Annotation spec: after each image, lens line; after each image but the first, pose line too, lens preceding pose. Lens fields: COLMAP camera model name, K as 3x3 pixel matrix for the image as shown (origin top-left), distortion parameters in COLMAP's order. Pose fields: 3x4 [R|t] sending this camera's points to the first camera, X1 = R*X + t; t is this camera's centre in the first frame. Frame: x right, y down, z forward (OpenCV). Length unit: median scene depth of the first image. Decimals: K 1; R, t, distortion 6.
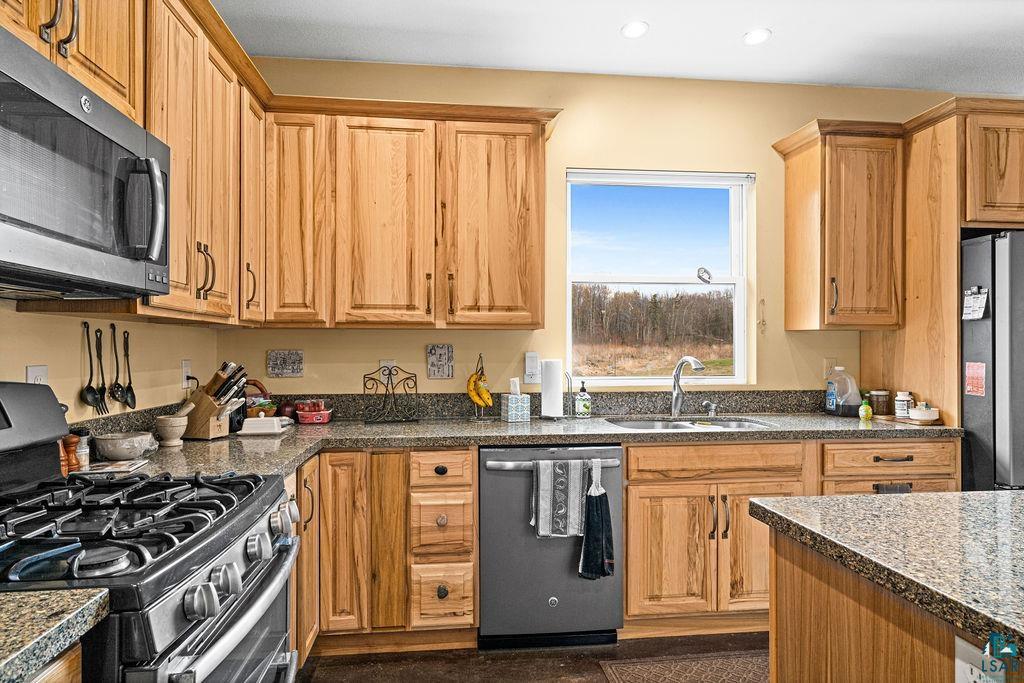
lens RADIAL K [[577.8, 0, 511.0], [0, 577.8, 343.0], [0, 0, 1]] dist [0.001551, 0.001161]
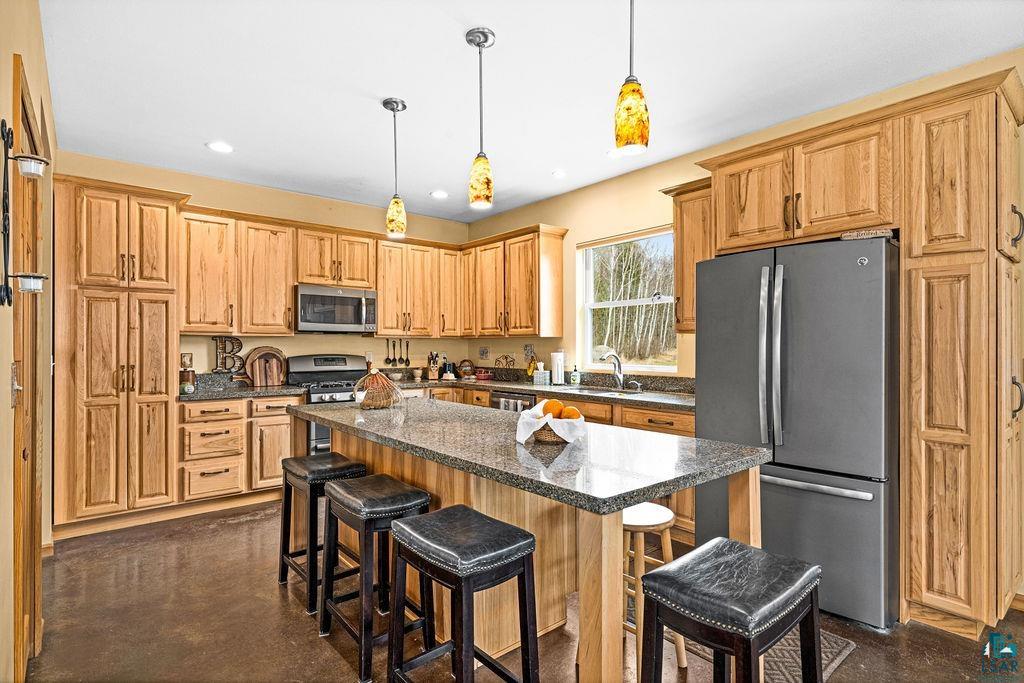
lens RADIAL K [[518.4, 0, 512.8], [0, 518.4, 344.4], [0, 0, 1]] dist [0.003960, 0.001076]
pose [[0.551485, -0.002949, -0.834179, 1.527016], [0.007421, 0.999972, 0.001371, -0.002155], [0.834152, -0.006947, 0.551491, -0.039210]]
